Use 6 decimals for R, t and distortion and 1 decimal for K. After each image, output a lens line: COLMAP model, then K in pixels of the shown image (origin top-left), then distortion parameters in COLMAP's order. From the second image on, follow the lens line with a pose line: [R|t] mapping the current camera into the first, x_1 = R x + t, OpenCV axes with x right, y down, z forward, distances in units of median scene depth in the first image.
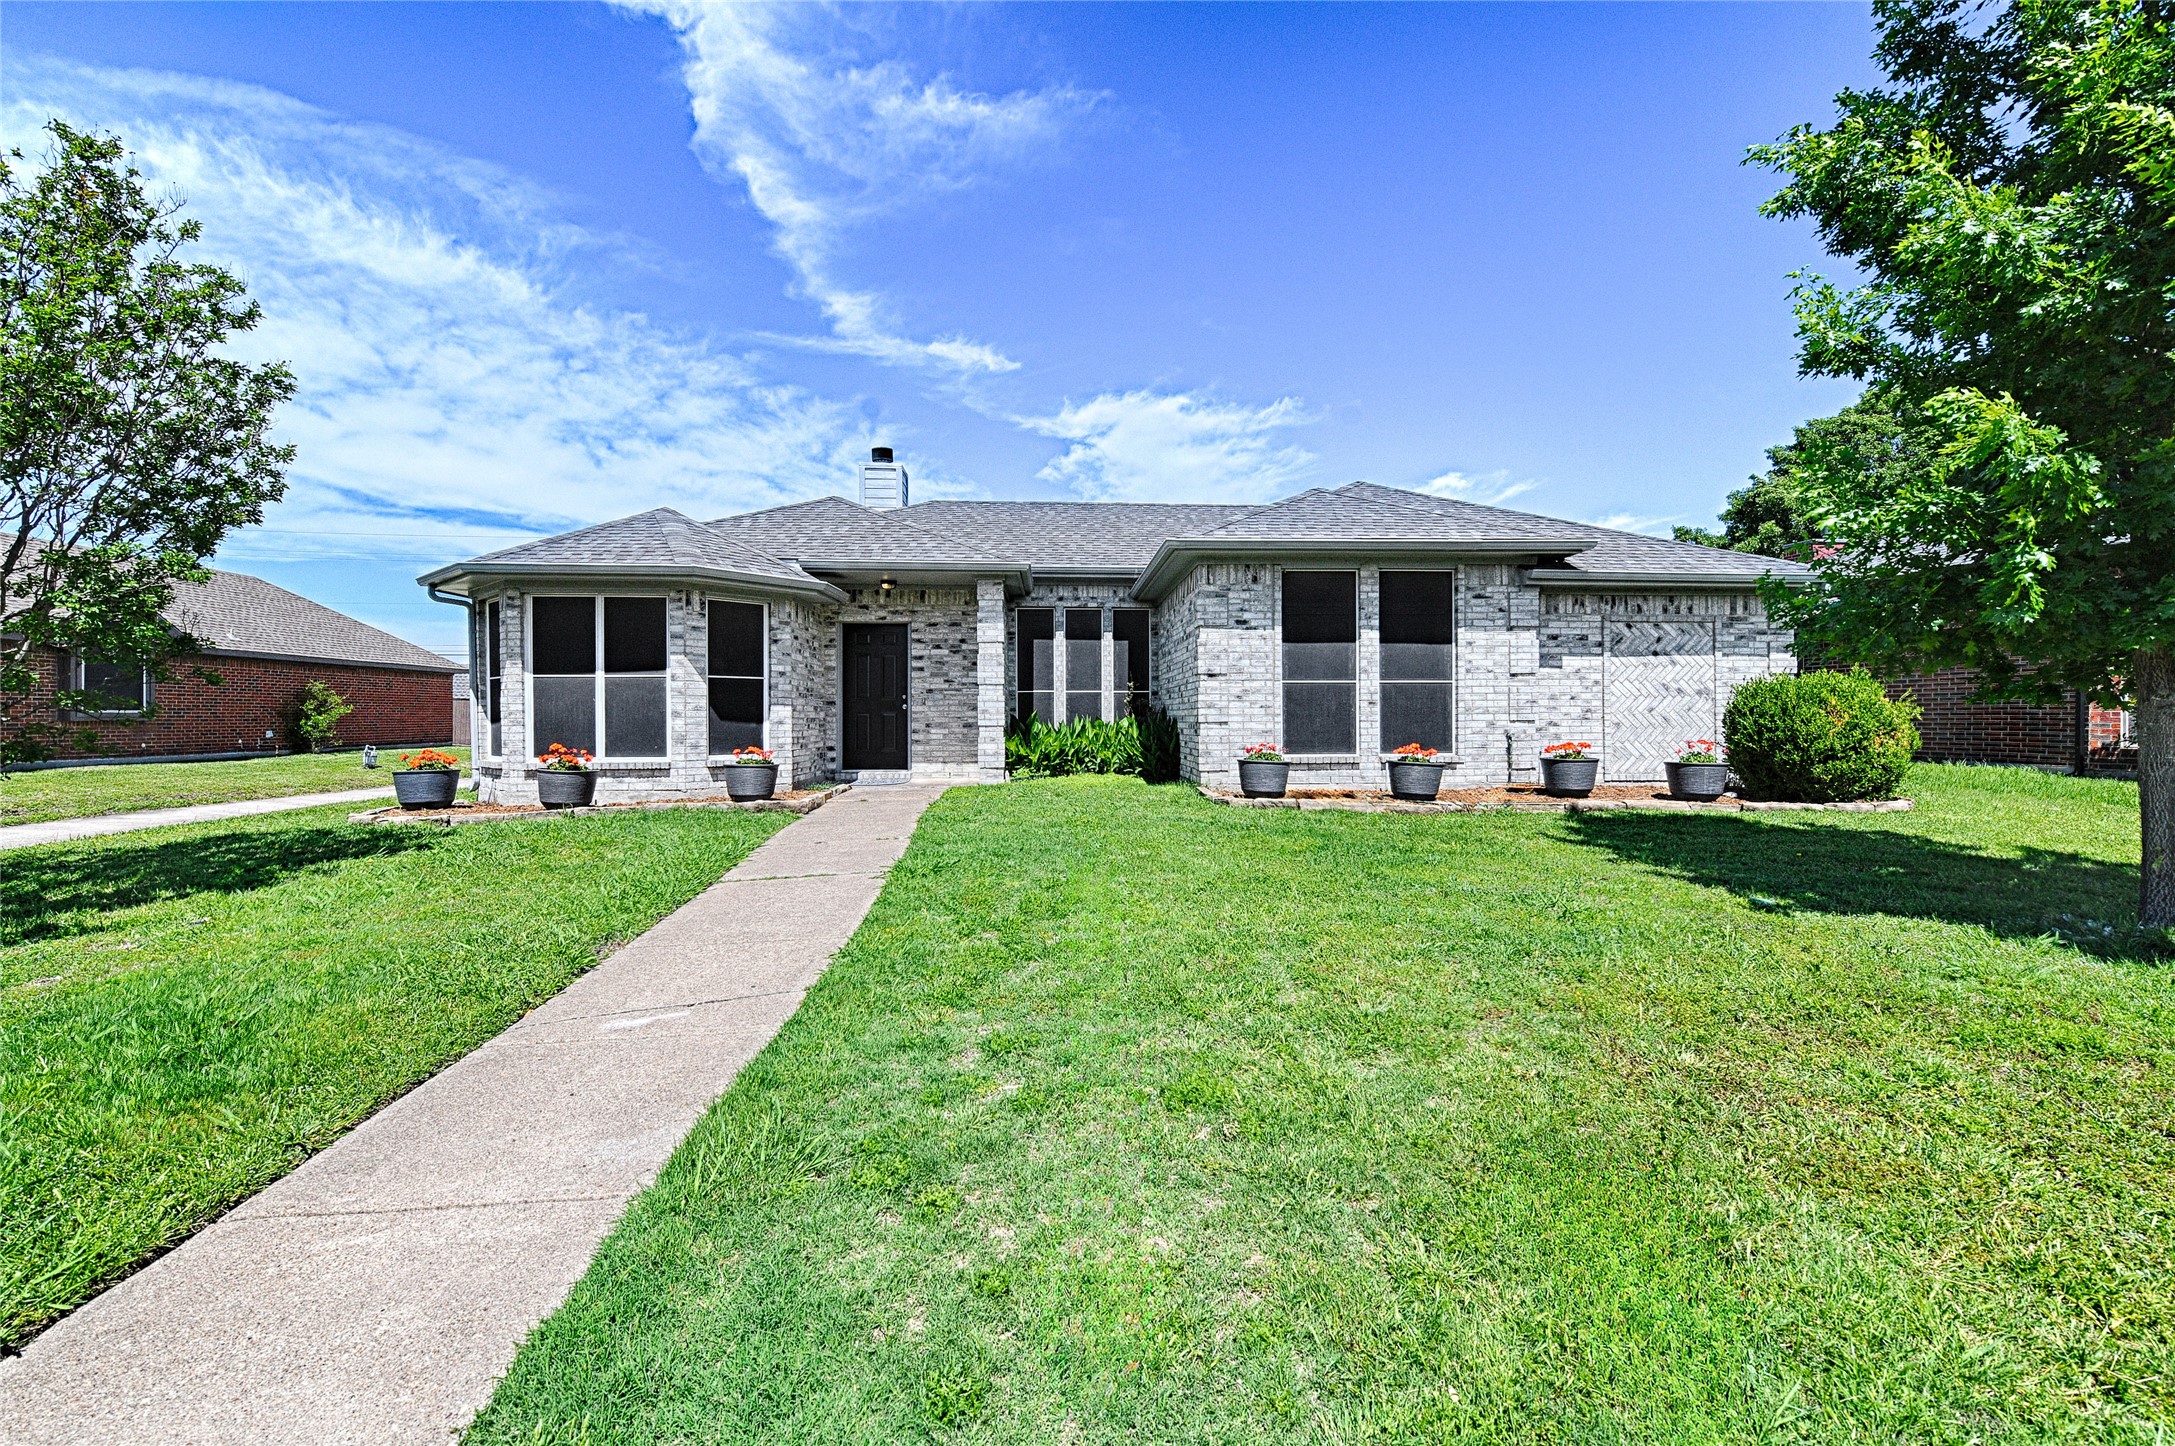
lens RADIAL K [[881.5, 0, 1093.3], [0, 881.5, 714.8], [0, 0, 1]] dist [0.013934, -0.000779]
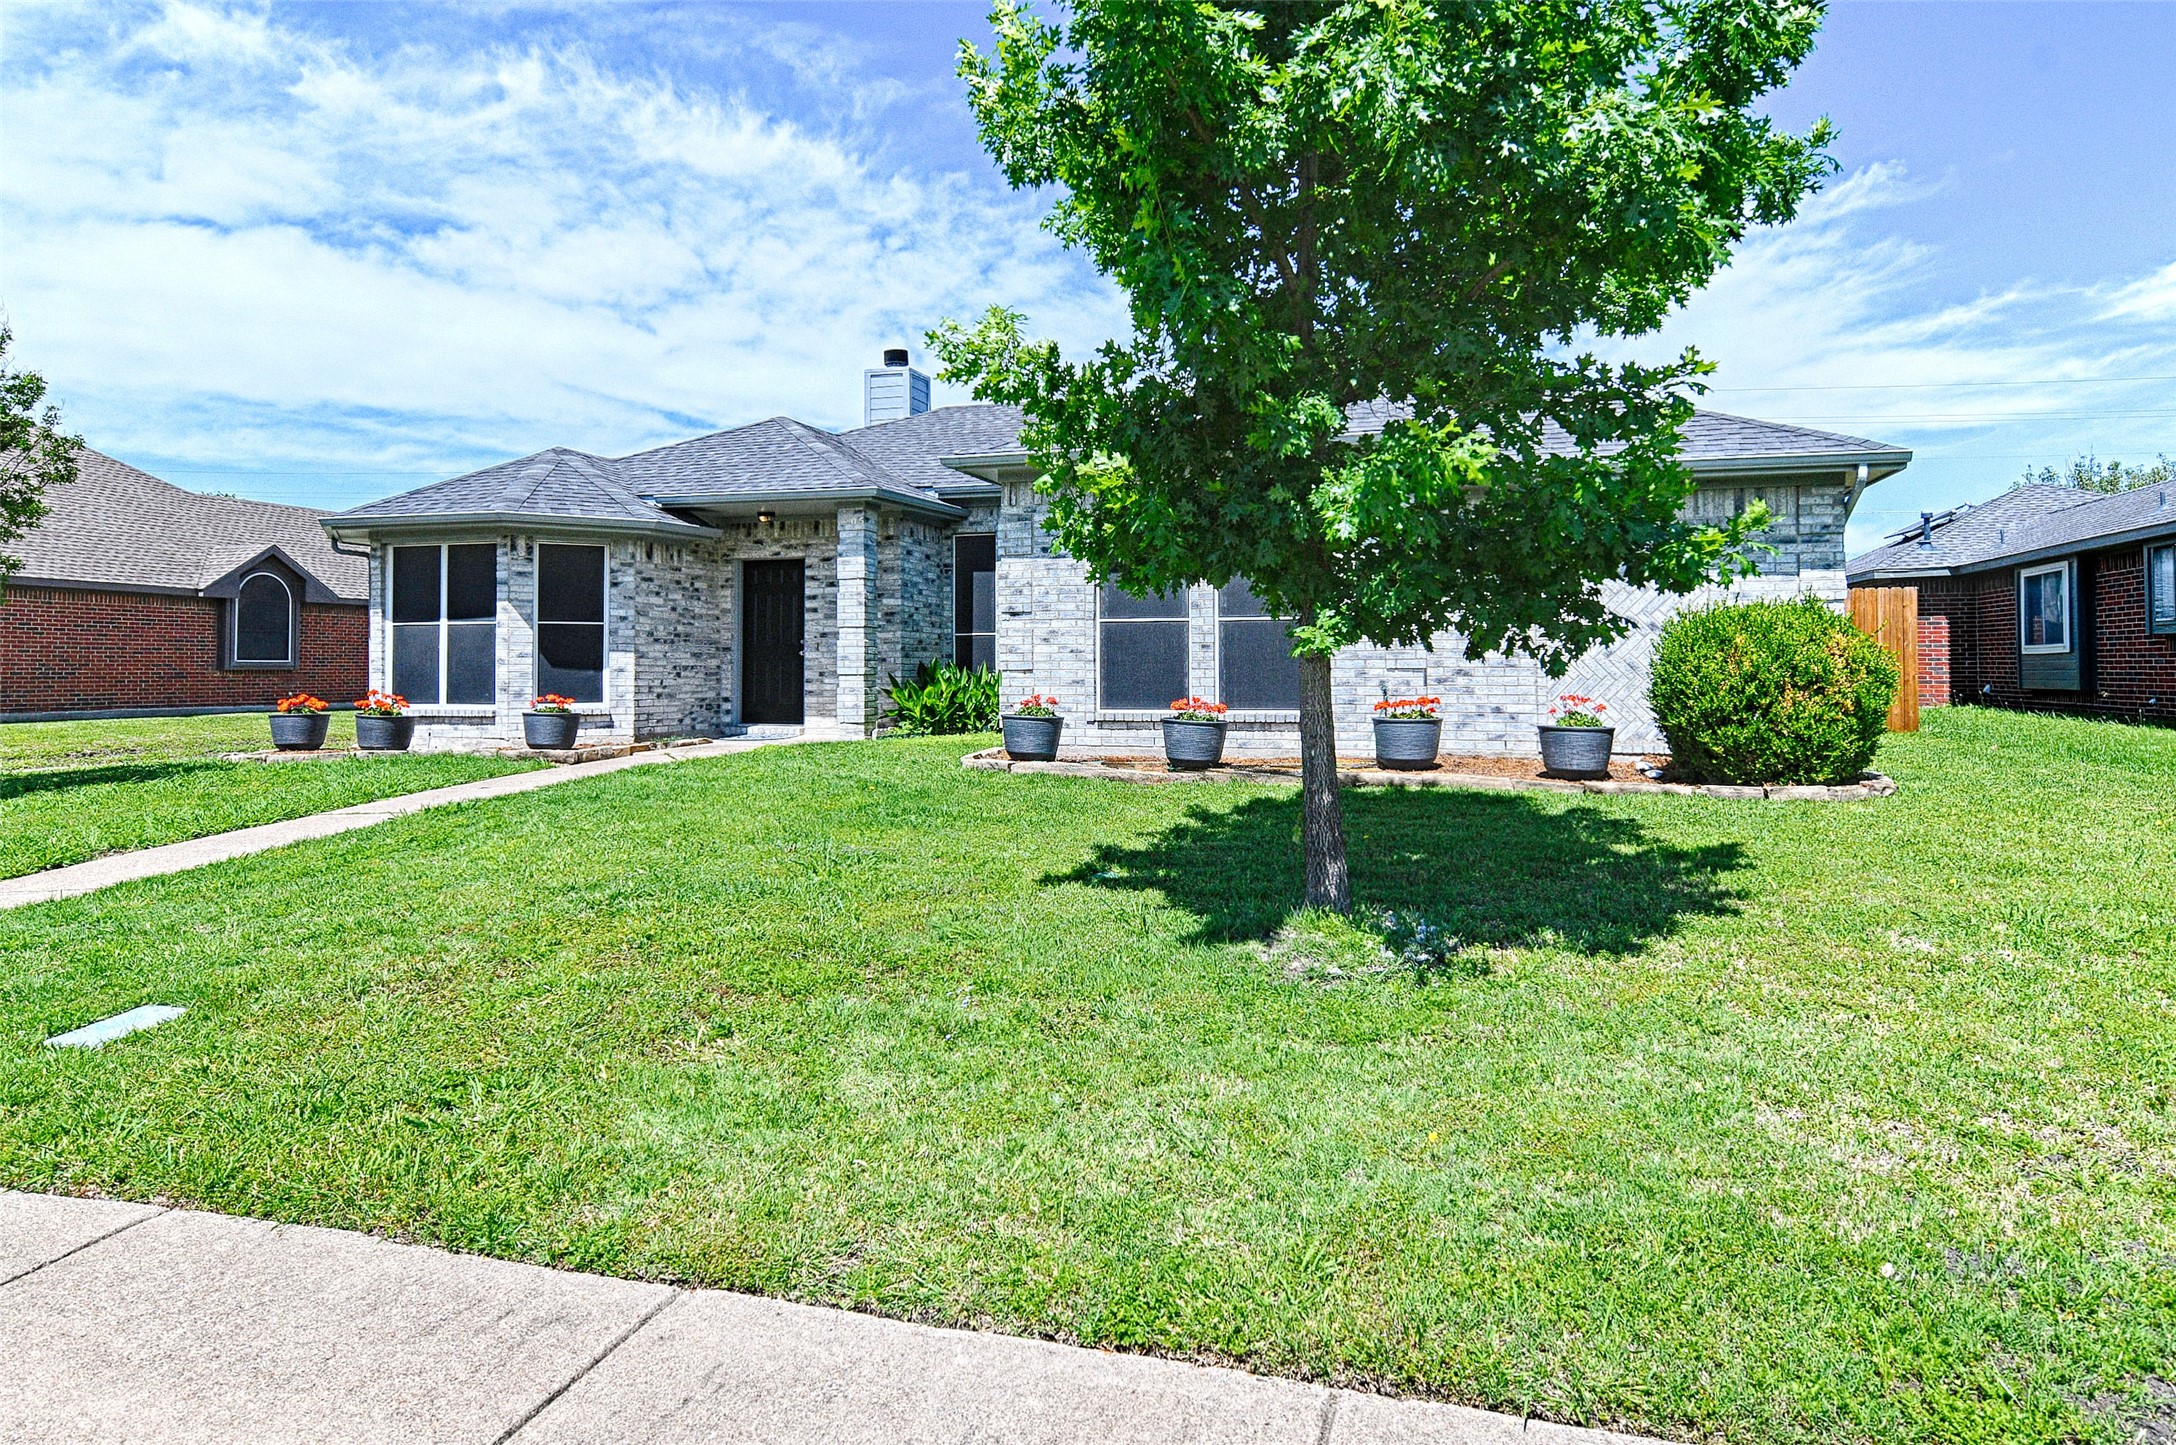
lens RADIAL K [[1191.8, 0, 1097.3], [0, 1191.8, 636.0], [0, 0, 1]] dist [0.003007, -0.000246]
pose [[0.947016, -0.008219, -0.321080, 0.509022], [0.000934, 0.999739, -0.022834, 0.001574], [0.321184, 0.021324, 0.946777, -0.040421]]
